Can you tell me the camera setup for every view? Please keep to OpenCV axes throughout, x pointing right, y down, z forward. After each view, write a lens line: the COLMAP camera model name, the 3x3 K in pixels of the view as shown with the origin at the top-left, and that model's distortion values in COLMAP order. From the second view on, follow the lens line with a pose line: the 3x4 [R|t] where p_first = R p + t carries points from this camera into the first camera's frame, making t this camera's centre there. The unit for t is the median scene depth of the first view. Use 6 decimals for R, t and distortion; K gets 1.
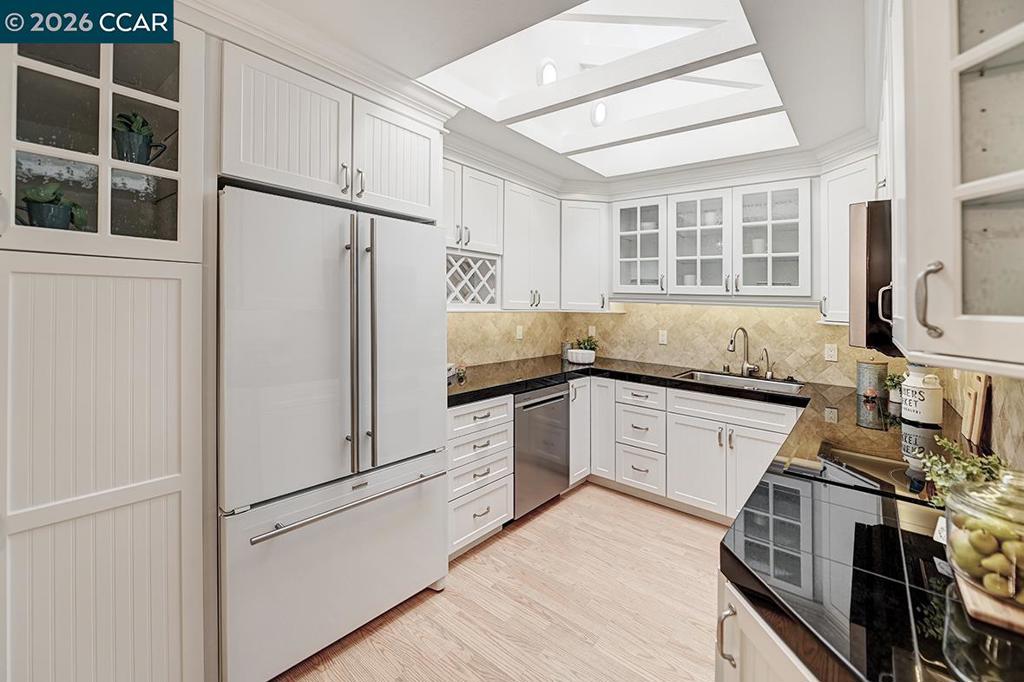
lens RADIAL K [[421.7, 0, 553.6], [0, 421.7, 295.2], [0, 0, 1]] dist [-0.016363, 0.000187]
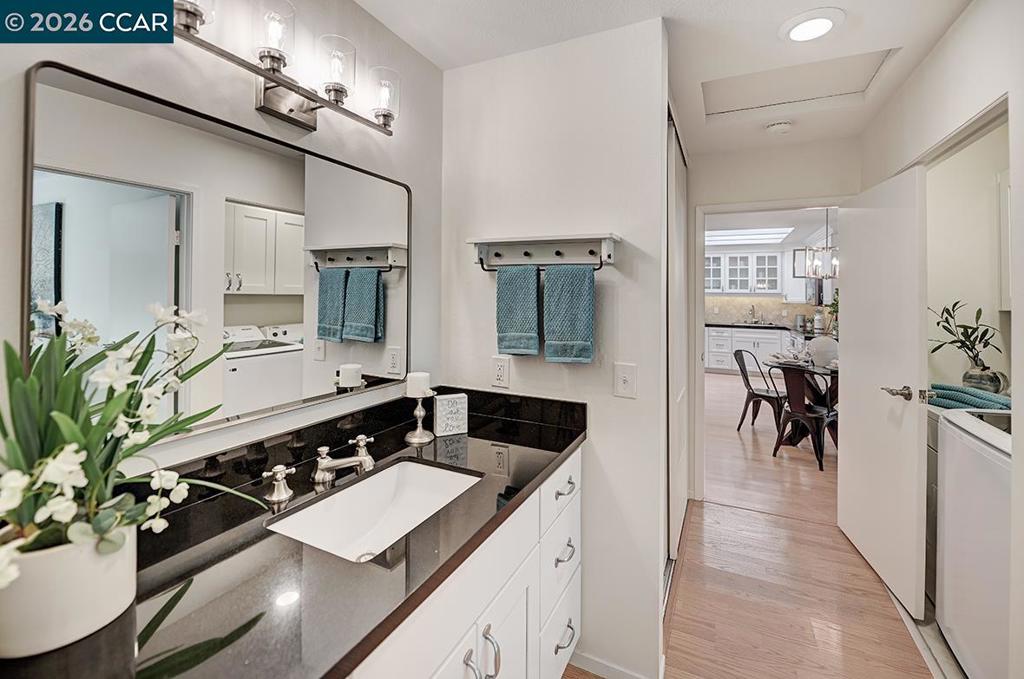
lens RADIAL K [[425.2, 0, 549.9], [0, 425.2, 294.7], [0, 0, 1]] dist [-0.007006, 0.000698]
pose [[0.973096, -0.020286, 0.229504, -1.361746], [0.017585, 0.999750, 0.013808, -0.046241], [-0.229727, -0.009401, 0.973210, -1.255971]]
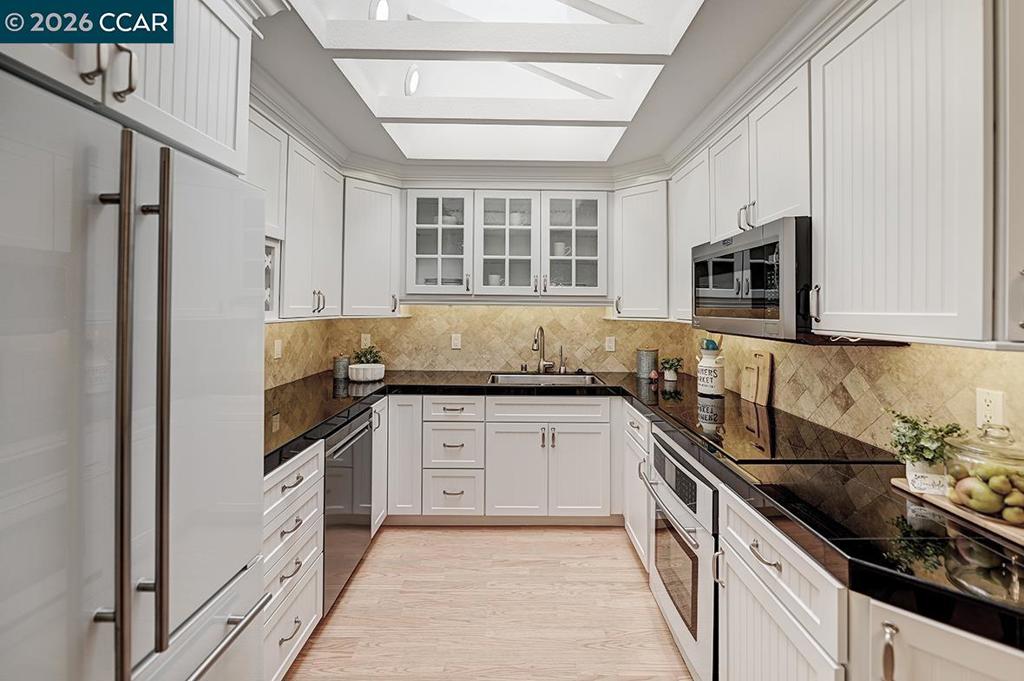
lens RADIAL K [[425.2, 0, 528.9], [0, 425.2, 285.1], [0, 0, 1]] dist [-0.007006, 0.000698]
pose [[0.794923, 0.007296, 0.606666, -0.209825], [0.007749, 0.999724, -0.022177, -0.002450], [-0.606661, 0.022330, 0.794647, 0.180269]]
